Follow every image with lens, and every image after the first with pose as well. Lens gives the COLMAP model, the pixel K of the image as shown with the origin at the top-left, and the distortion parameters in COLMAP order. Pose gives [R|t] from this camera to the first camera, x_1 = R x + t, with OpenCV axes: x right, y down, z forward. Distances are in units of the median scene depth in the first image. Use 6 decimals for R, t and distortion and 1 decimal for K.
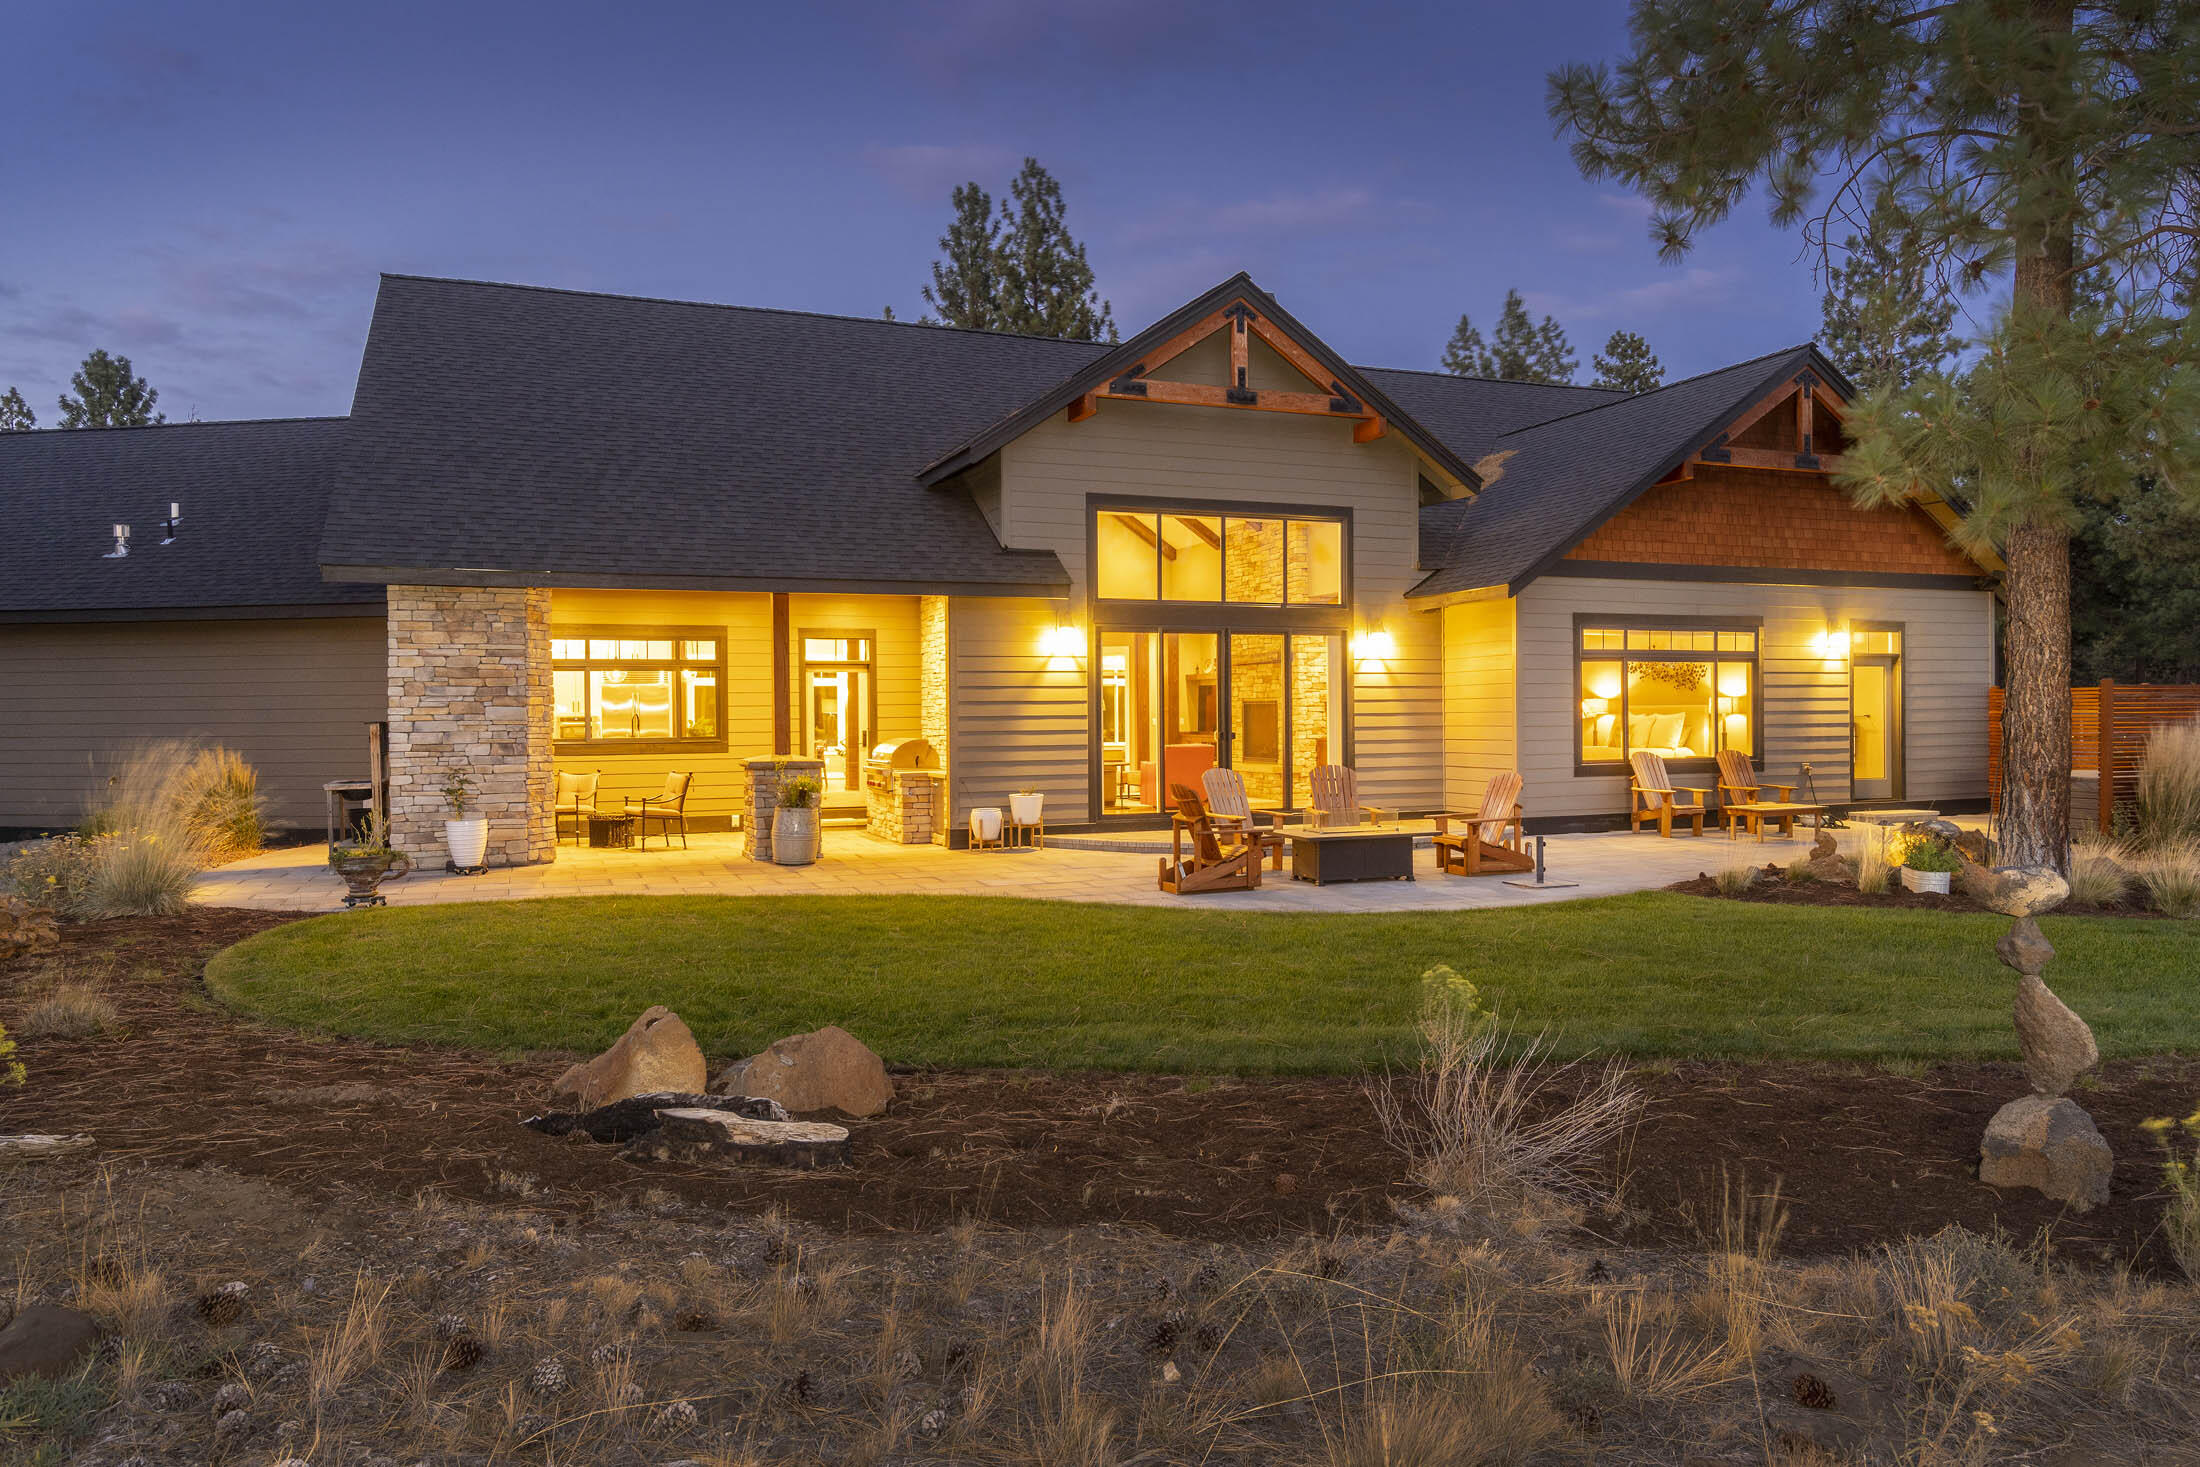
lens RADIAL K [[1405.0, 0, 1100.0], [0, 1405.0, 733.5], [0, 0, 1]] dist [-0.003413, -0.000997]
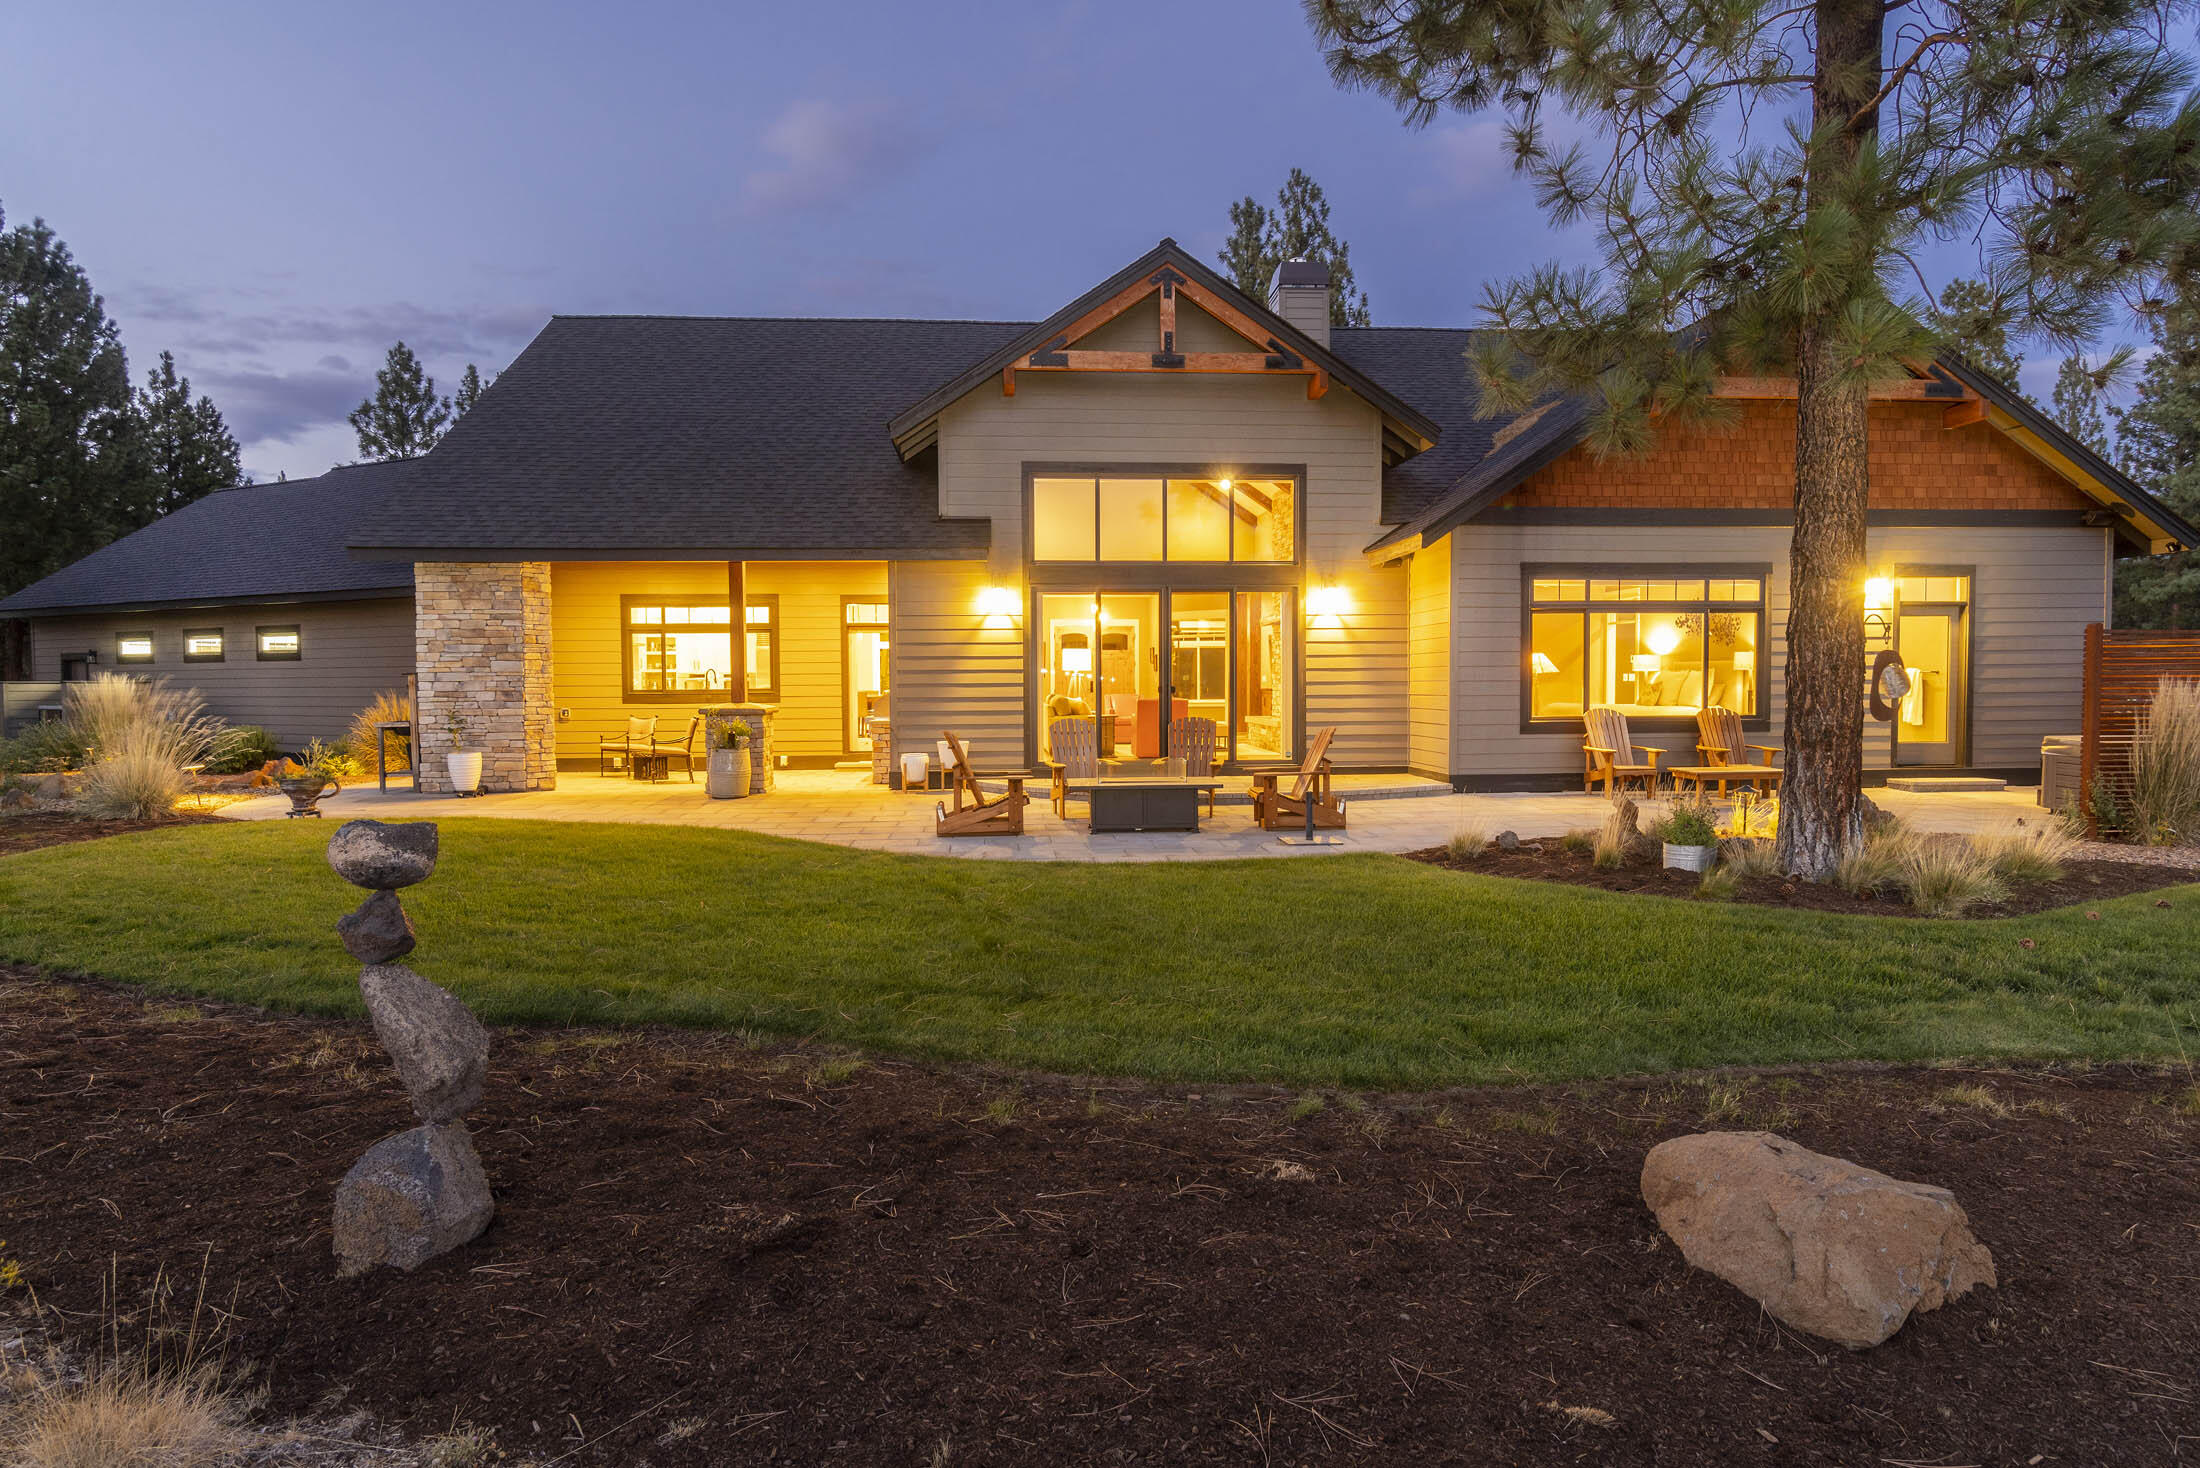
lens RADIAL K [[1213.3, 0, 1100.0], [0, 1213.3, 734.0], [0, 0, 1]] dist [-0.003572, -0.001245]
pose [[0.954347, 0.015598, -0.298292, 0.309475], [-0.005962, 0.999431, 0.033187, 0.005047], [0.298640, -0.029893, 0.953898, 0.121091]]
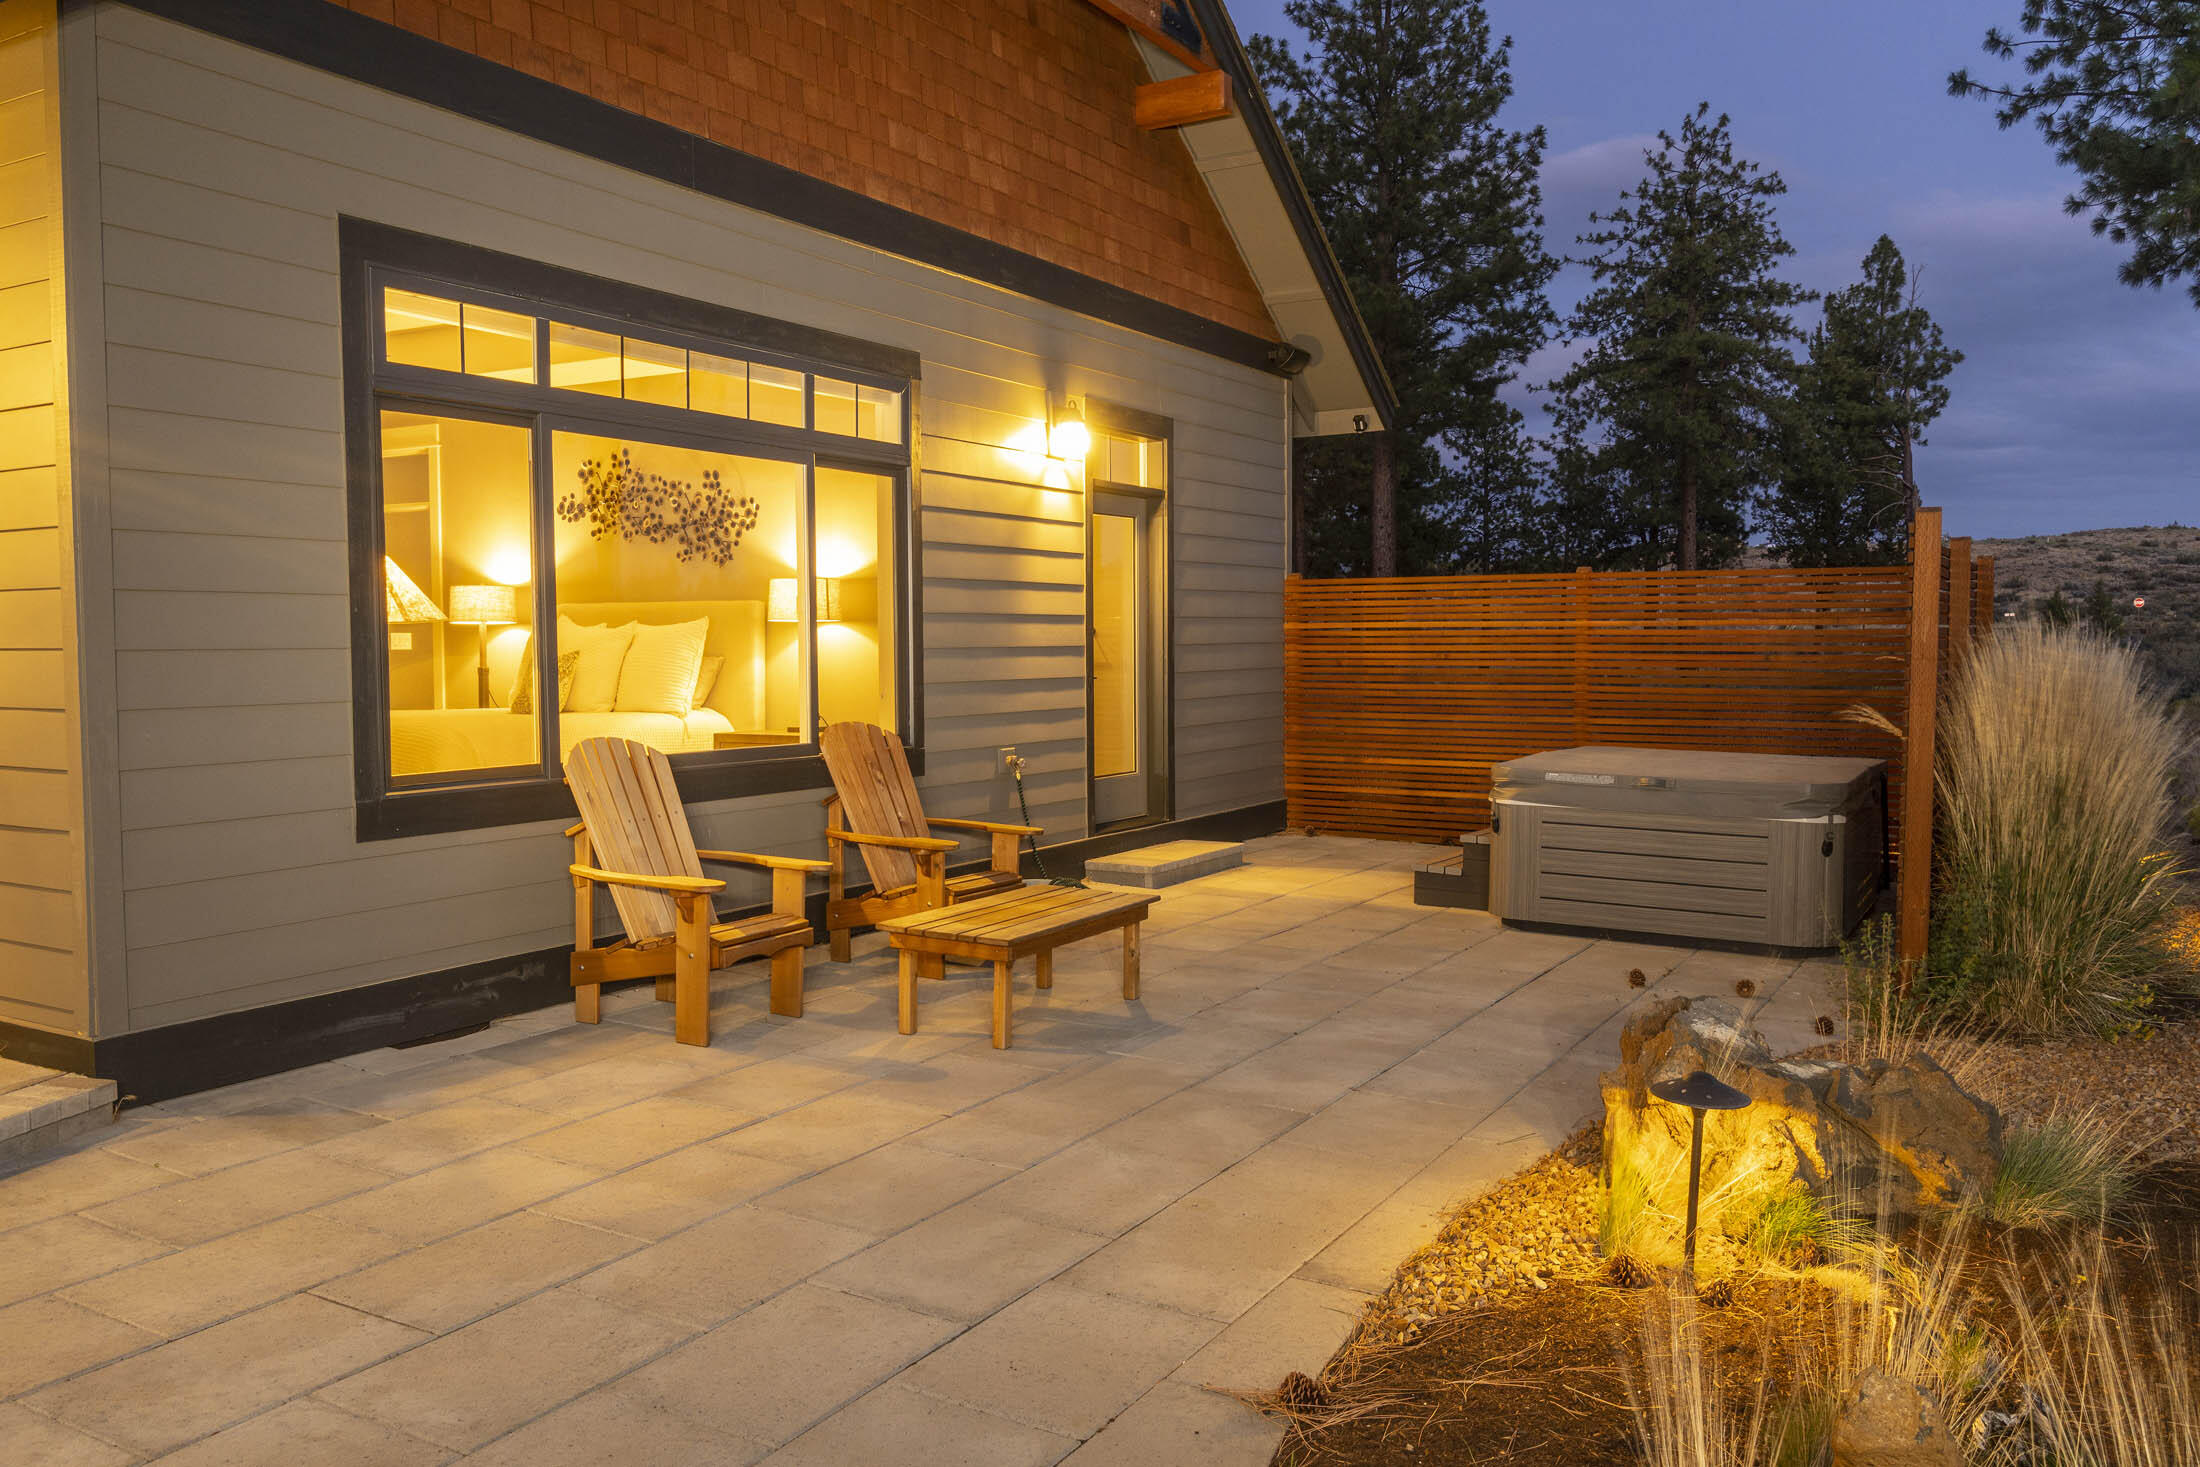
lens RADIAL K [[1662.9, 0, 1100.0], [0, 1662.9, 733.5], [0, 0, 1]] dist [-0.003662, -0.001722]
pose [[0.787433, -0.029448, 0.615696, 0.254719], [0.006364, 0.999193, 0.039651, -0.001252], [-0.616367, -0.027304, 0.786985, 0.665019]]
